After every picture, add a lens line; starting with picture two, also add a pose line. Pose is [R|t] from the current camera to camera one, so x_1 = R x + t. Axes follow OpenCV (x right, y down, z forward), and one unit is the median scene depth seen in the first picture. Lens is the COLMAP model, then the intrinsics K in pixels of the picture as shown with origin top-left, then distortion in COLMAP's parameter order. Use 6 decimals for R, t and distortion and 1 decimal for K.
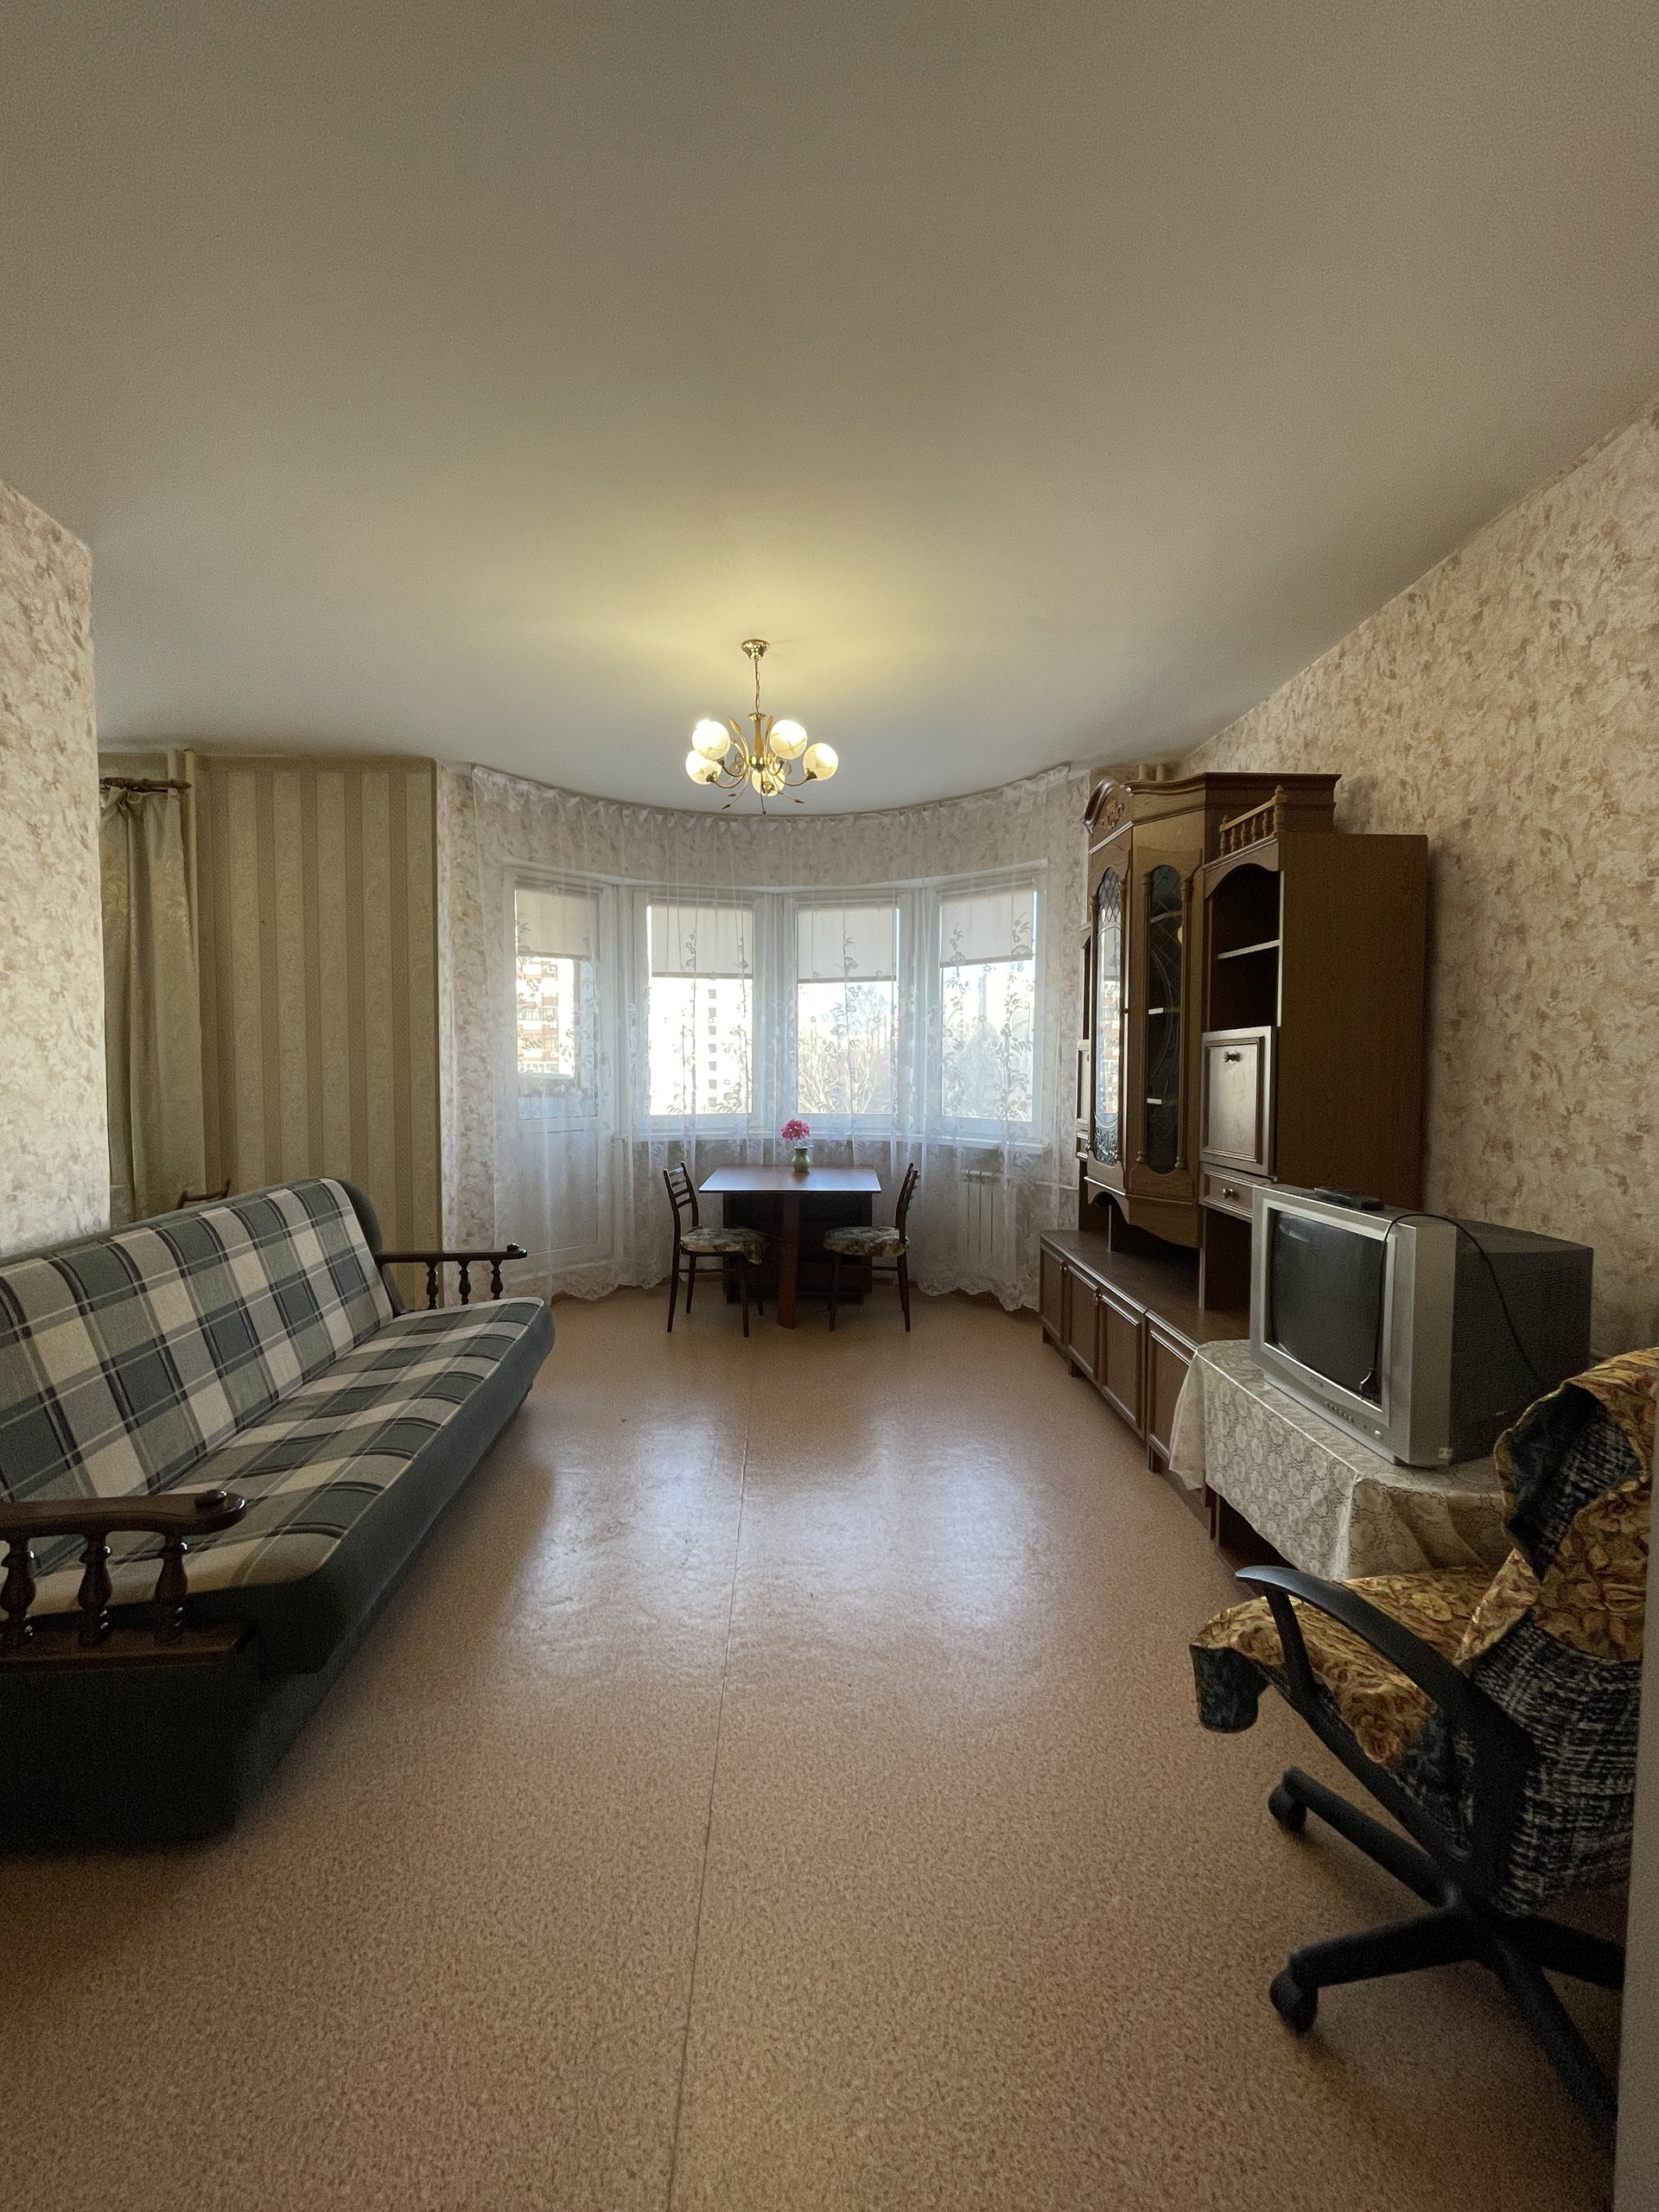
lens RADIAL K [[890.8, 0, 821.8], [0, 890.8, 1109.9], [0, 0, 1]] dist [-0.008470, 0.003524]
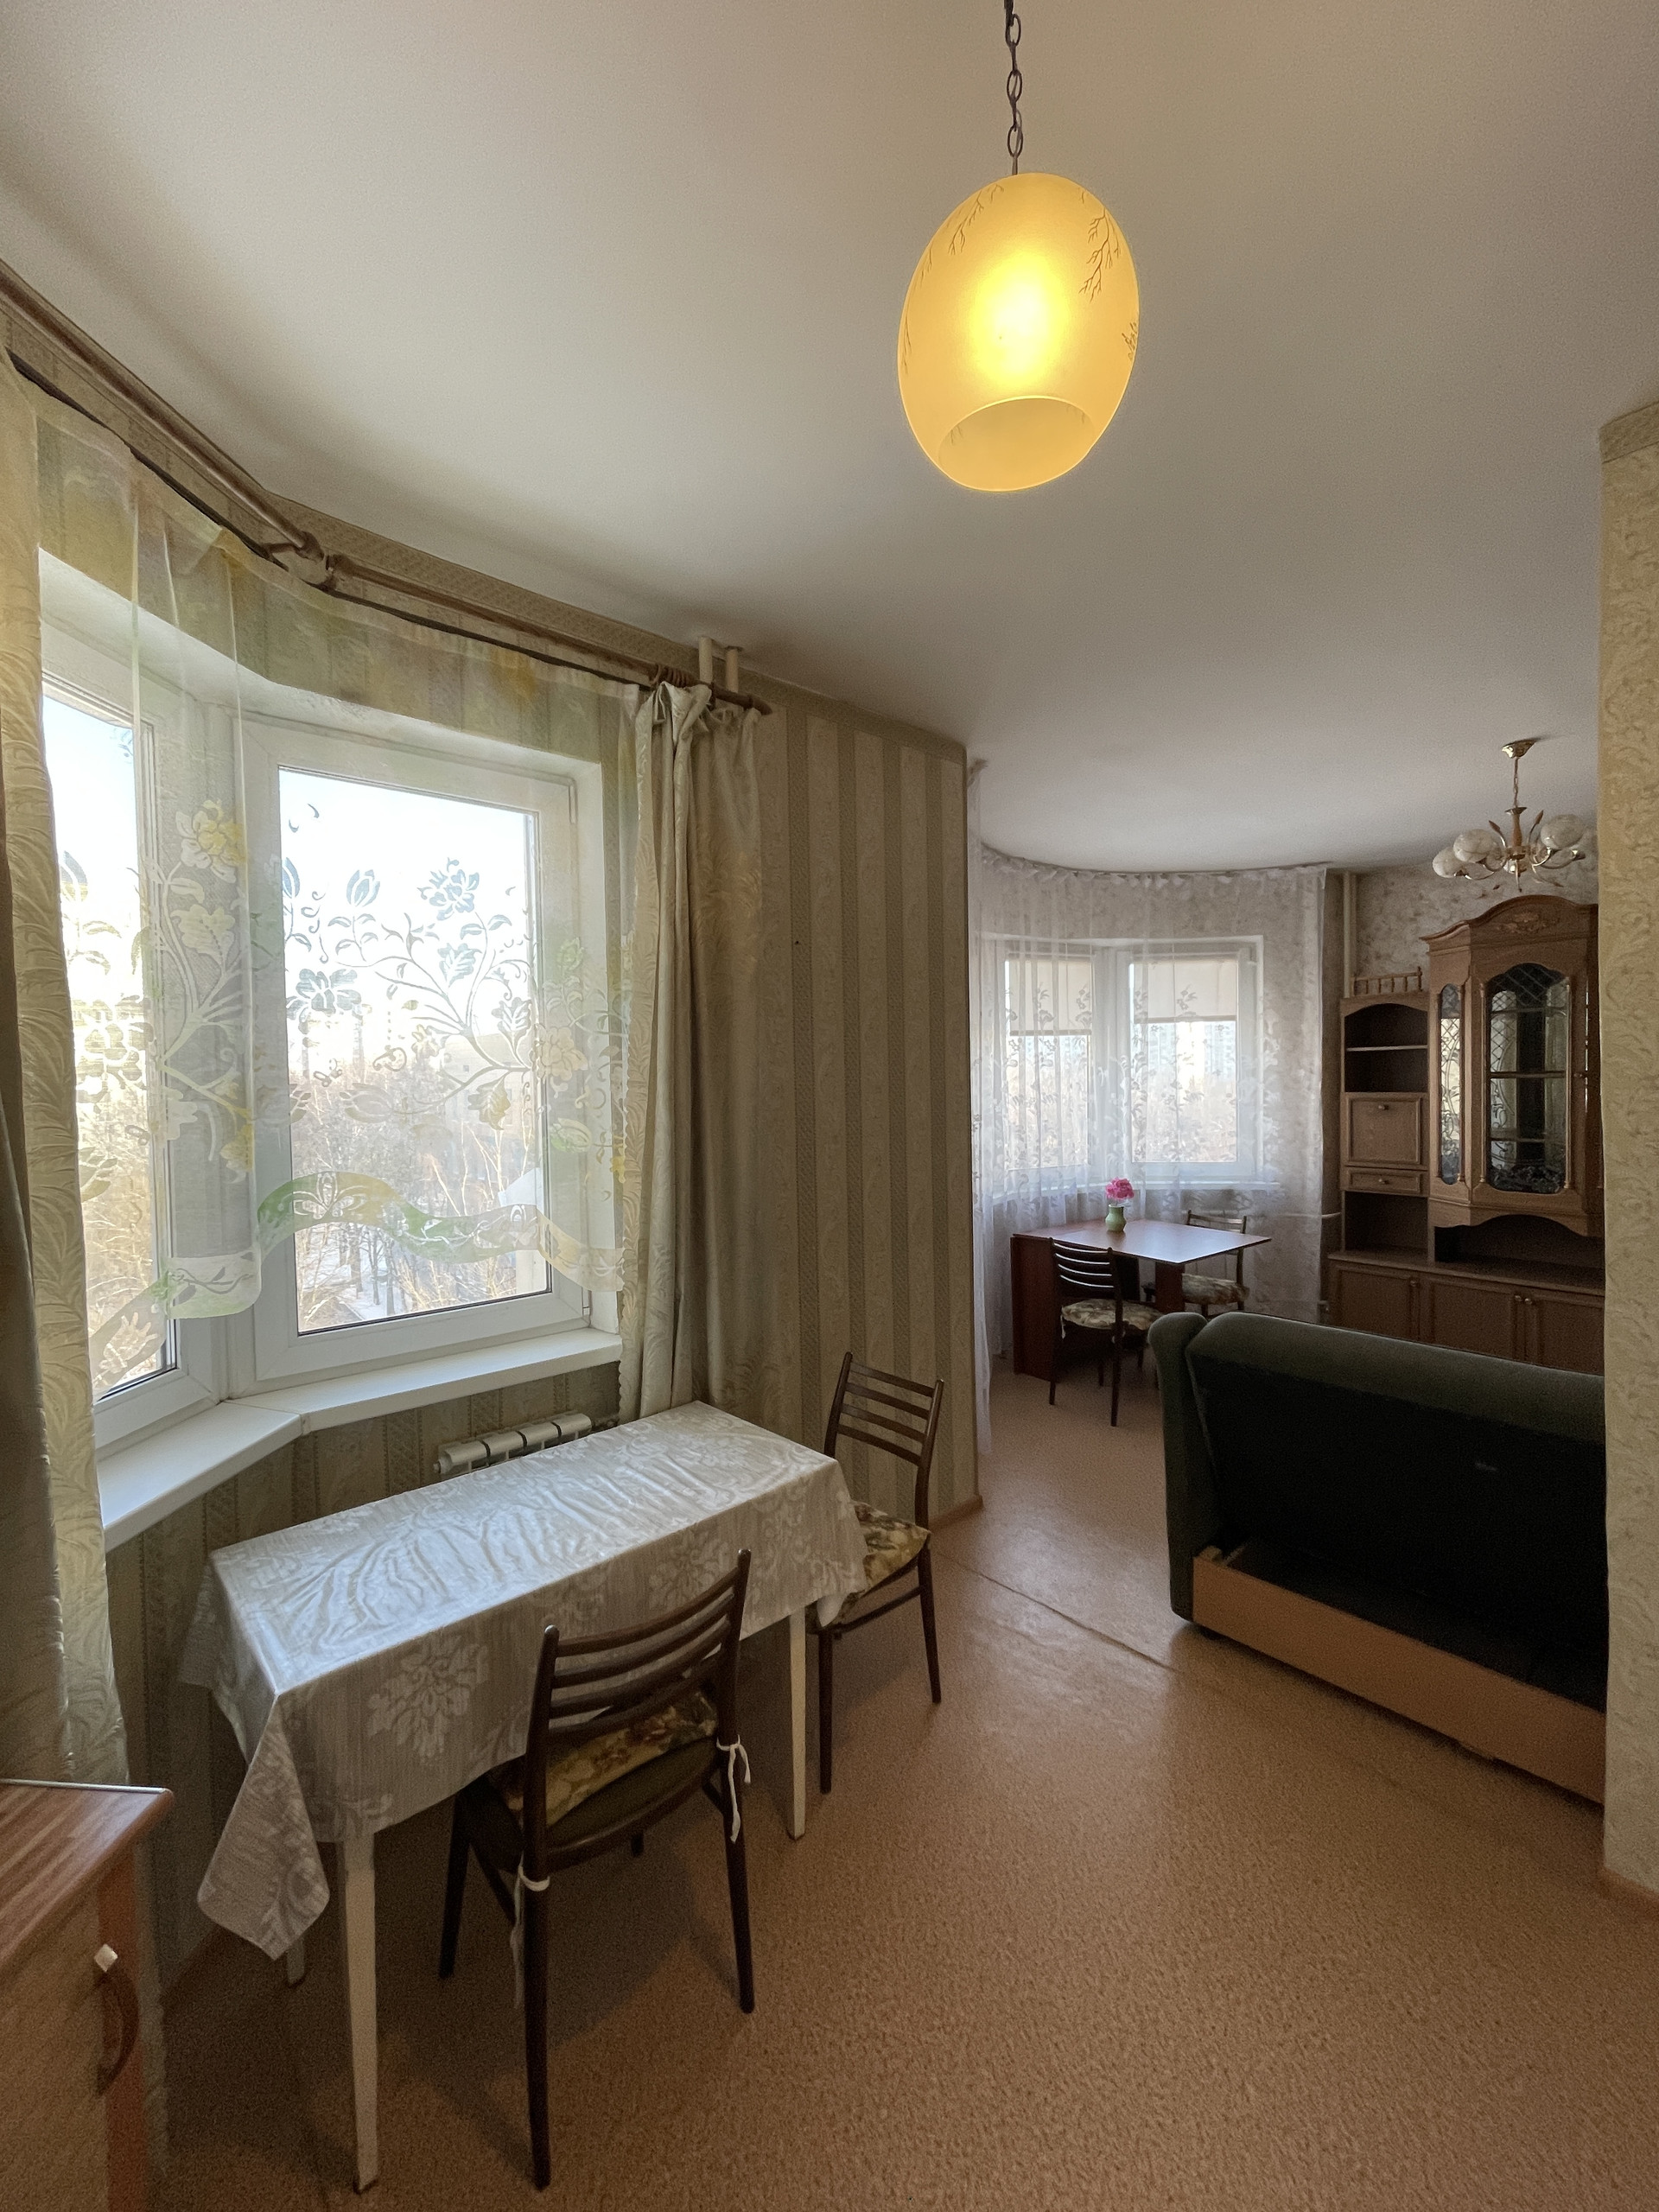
lens RADIAL K [[890.8, 0, 825.9], [0, 890.8, 1104.0], [0, 0, 1]] dist [-0.008470, 0.003524]
pose [[0.785770, -0.036284, 0.617453, -1.087108], [0.059738, 0.998063, -0.017373, -0.090459], [-0.615627, 0.050537, 0.786416, 0.531762]]
